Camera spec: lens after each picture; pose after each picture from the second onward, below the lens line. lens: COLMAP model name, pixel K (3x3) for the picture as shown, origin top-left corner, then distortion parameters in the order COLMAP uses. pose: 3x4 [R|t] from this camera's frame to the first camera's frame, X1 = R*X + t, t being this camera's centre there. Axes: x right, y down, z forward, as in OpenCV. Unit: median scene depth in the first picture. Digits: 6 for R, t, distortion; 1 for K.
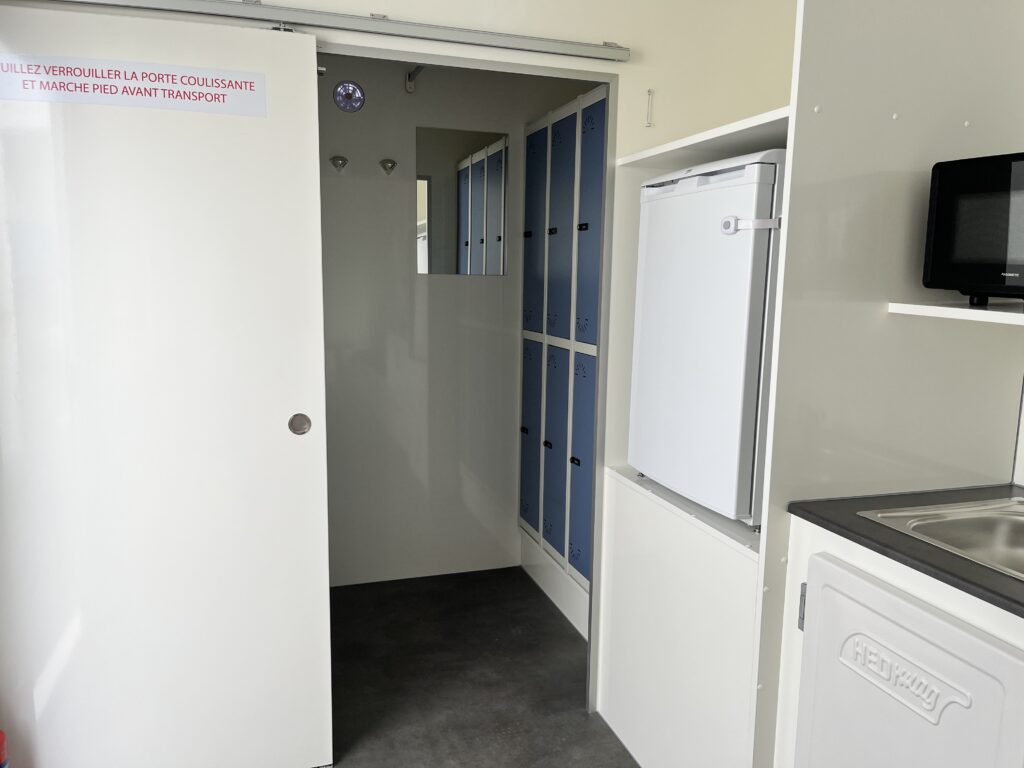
lens RADIAL K [[769.3, 0, 512.0], [0, 769.3, 384.0], [0, 0, 1]] dist [0.068965, -0.093670]
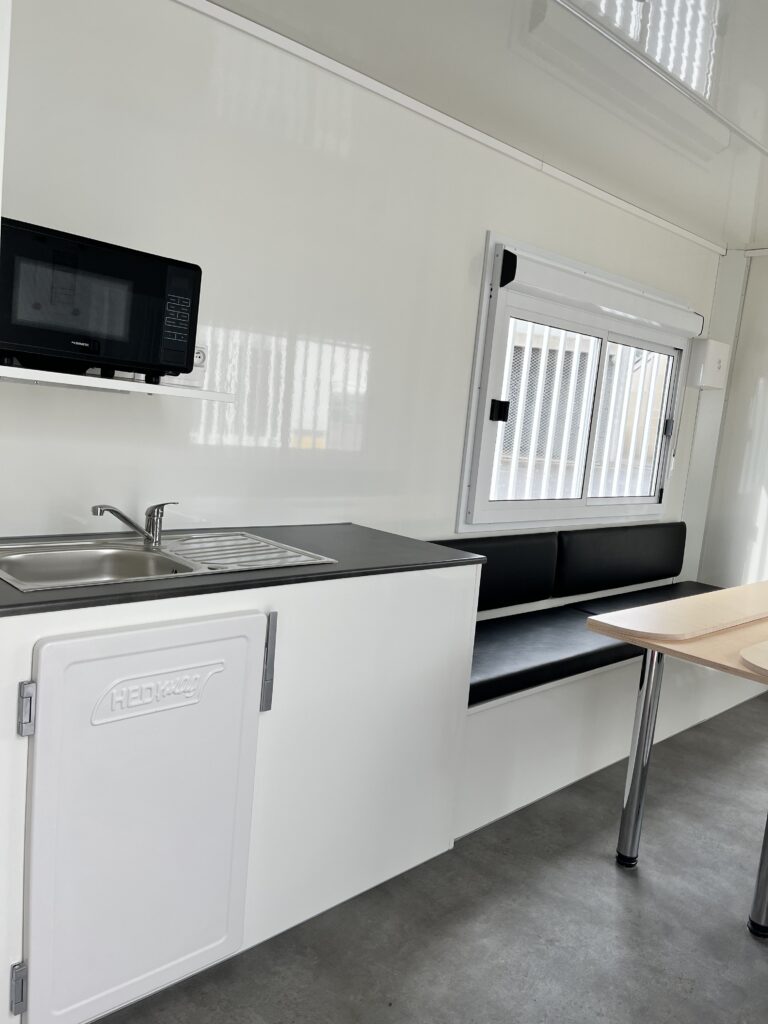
lens RADIAL K [[769.3, 0, 406.7], [0, 769.3, 510.4], [0, 0, 1]] dist [0.068965, -0.093670]
pose [[-0.461203, -0.165098, 0.871800, -0.669515], [0.007141, 0.981814, 0.189710, -0.123301], [-0.887266, 0.093720, -0.451636, 1.160119]]
